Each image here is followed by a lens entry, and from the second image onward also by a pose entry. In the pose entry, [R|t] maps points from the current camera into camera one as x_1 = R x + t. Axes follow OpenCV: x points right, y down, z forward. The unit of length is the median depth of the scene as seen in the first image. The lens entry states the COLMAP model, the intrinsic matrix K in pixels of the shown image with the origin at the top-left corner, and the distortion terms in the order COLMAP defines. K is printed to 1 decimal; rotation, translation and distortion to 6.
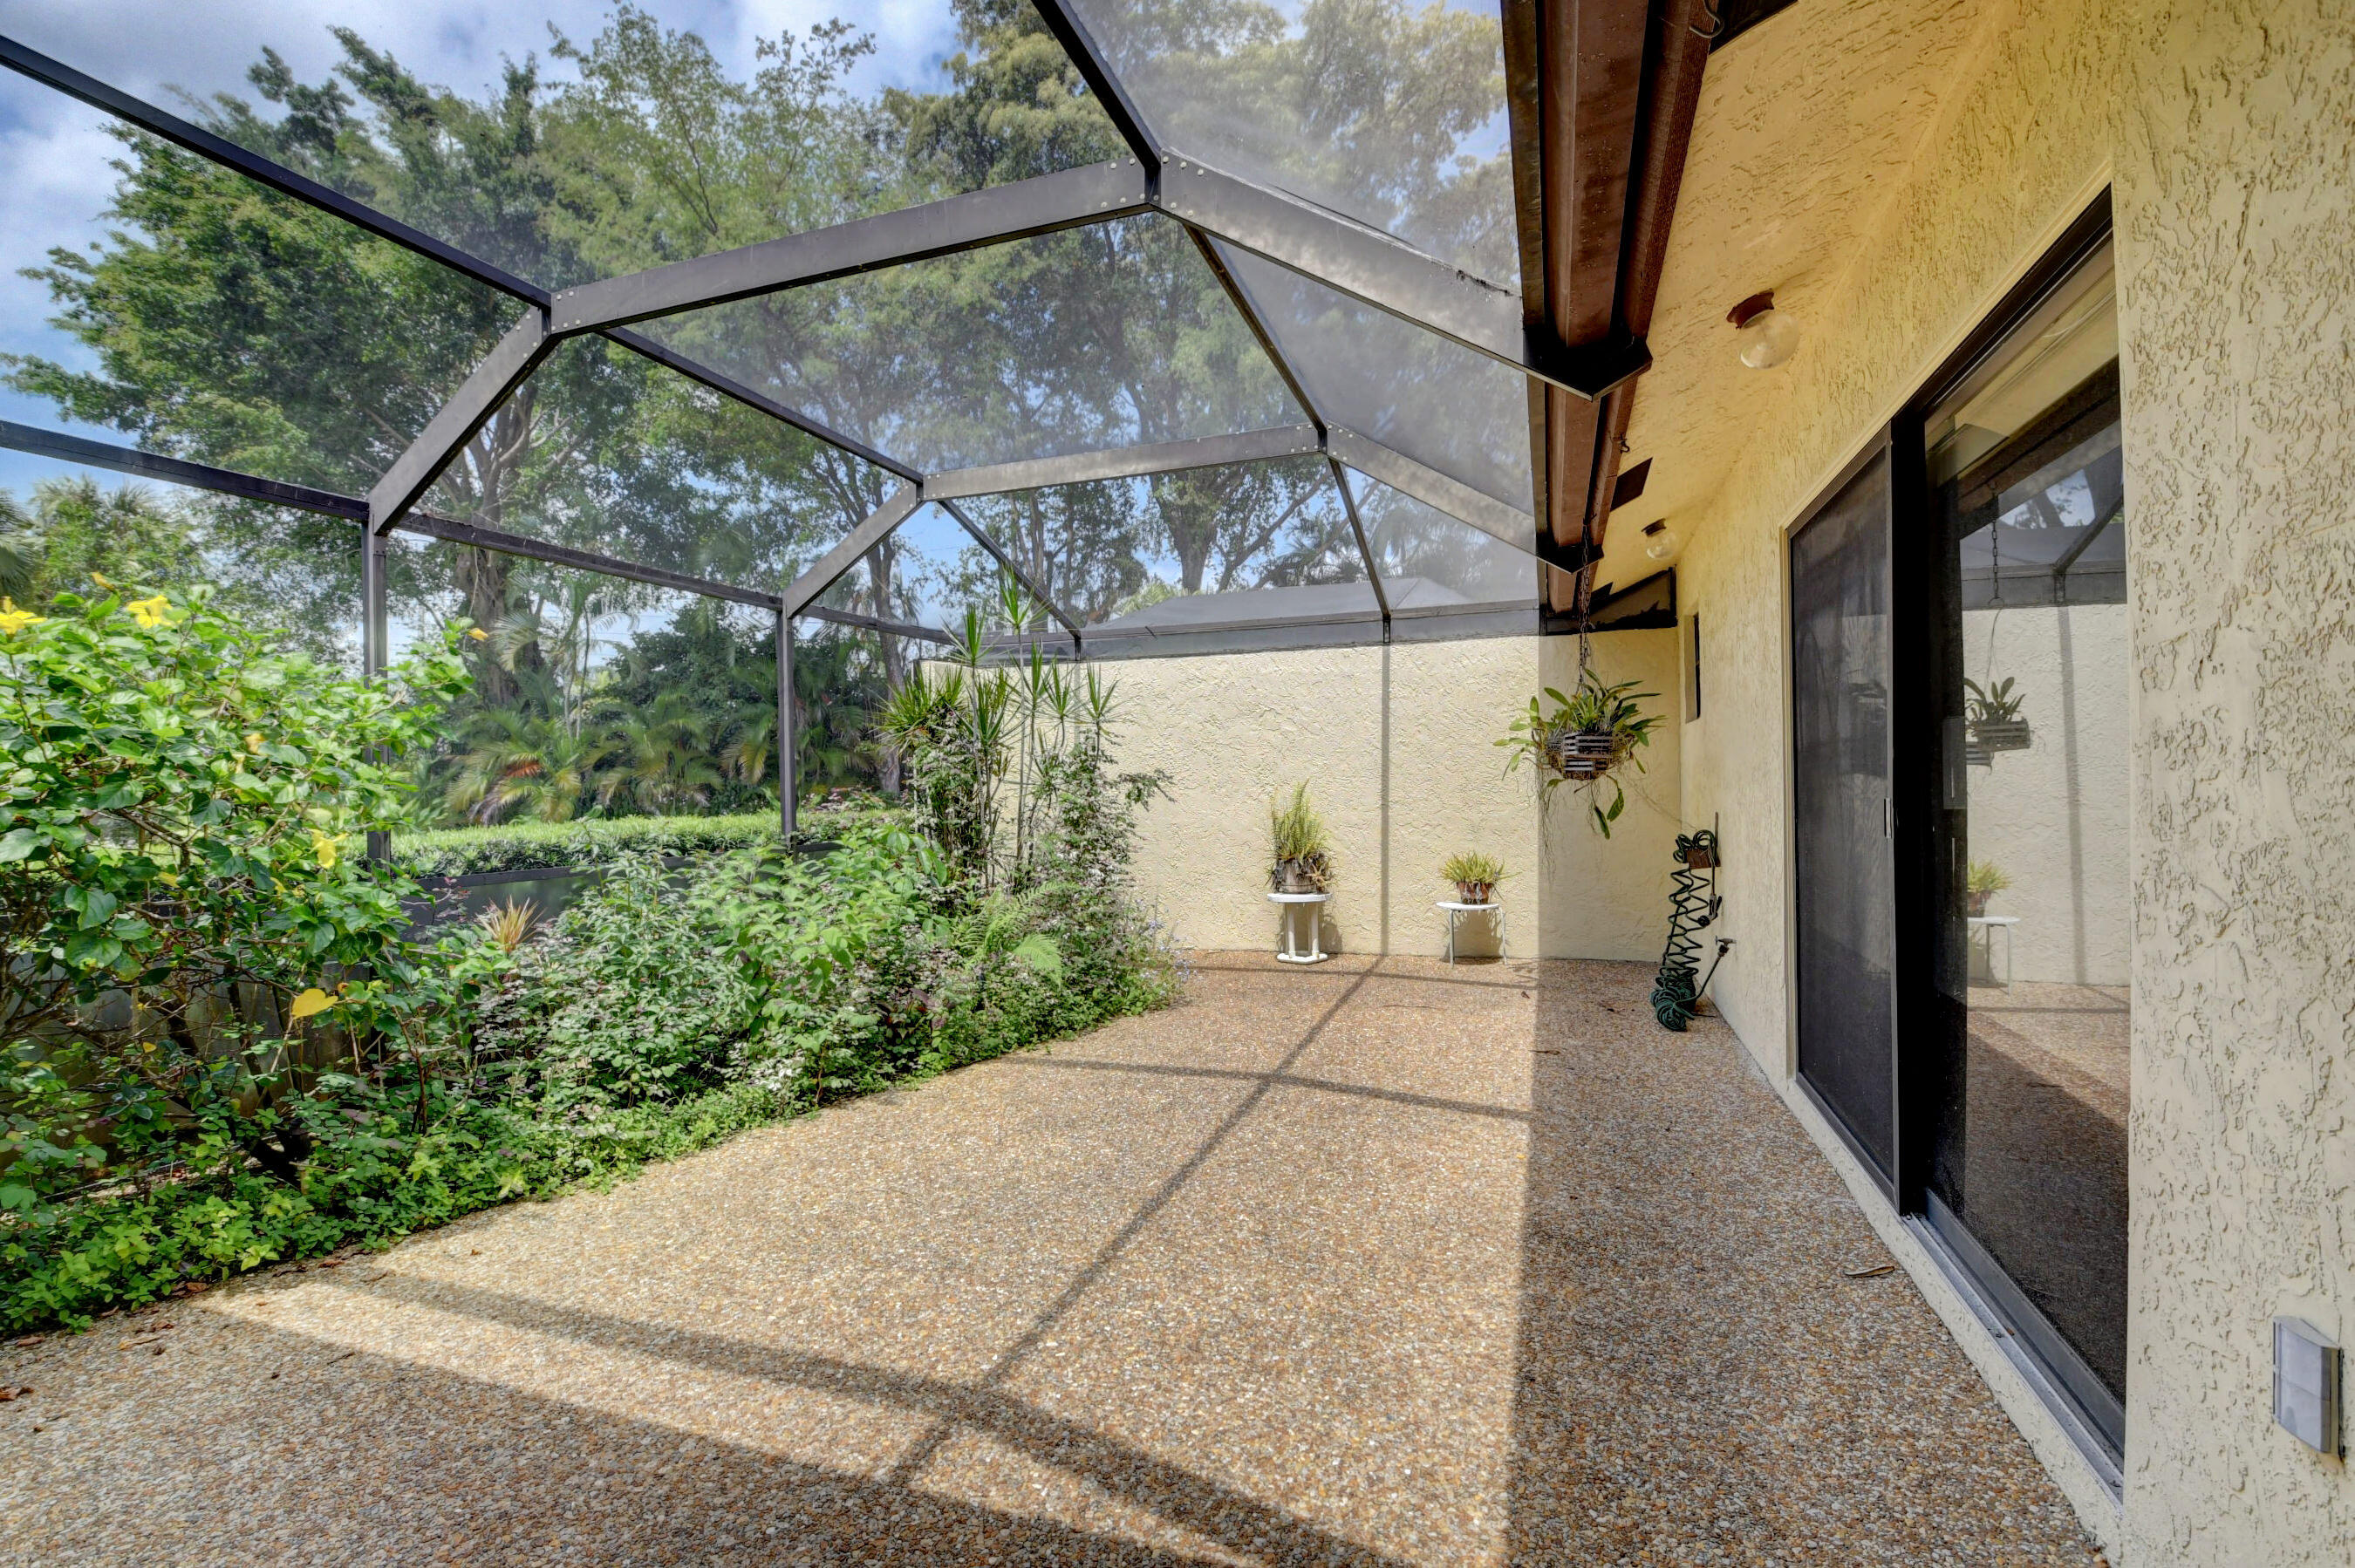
lens RADIAL K [[1036.5, 0, 1183.9], [0, 1036.5, 784.8], [0, 0, 1]] dist [0.003885, -0.017274]
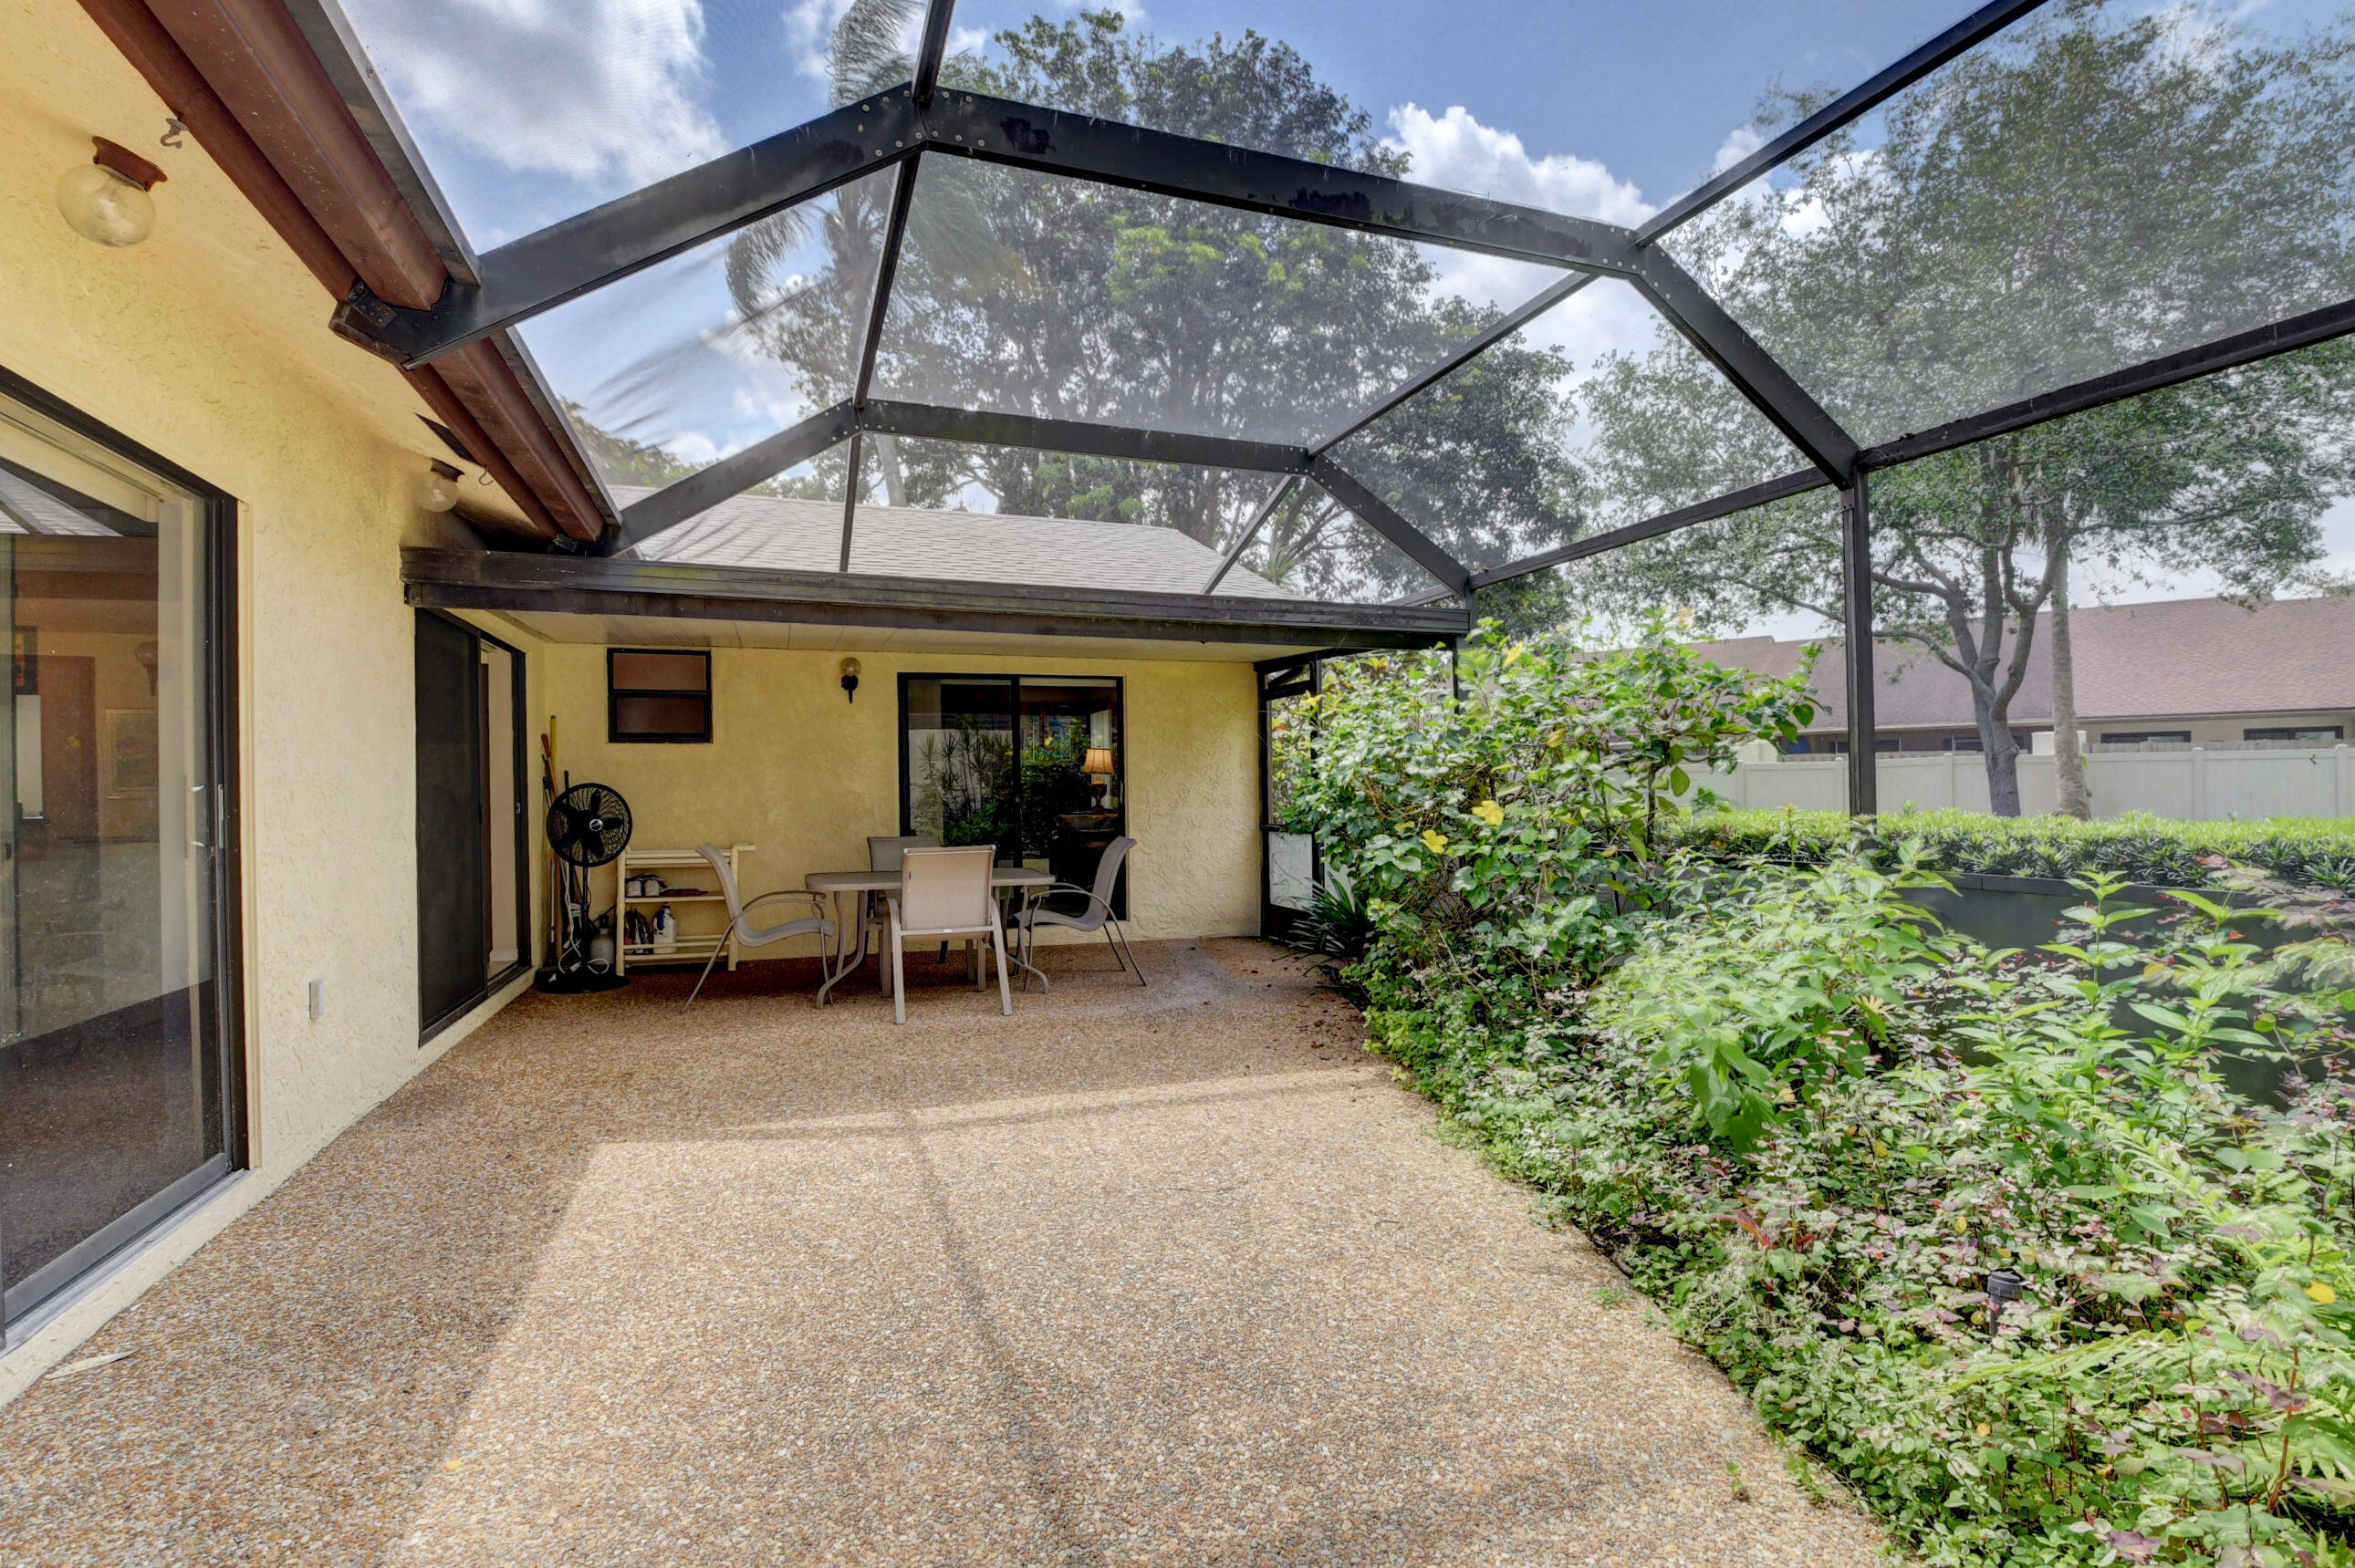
lens RADIAL K [[1036.4, 0, 1168.3], [0, 1036.4, 772.9], [0, 0, 1]] dist [0.003885, -0.017274]
pose [[-0.763918, 0.021047, -0.644970, 0.465101], [0.027157, 0.999631, 0.000456, -0.011193], [0.644742, -0.017167, -0.764208, 2.068651]]
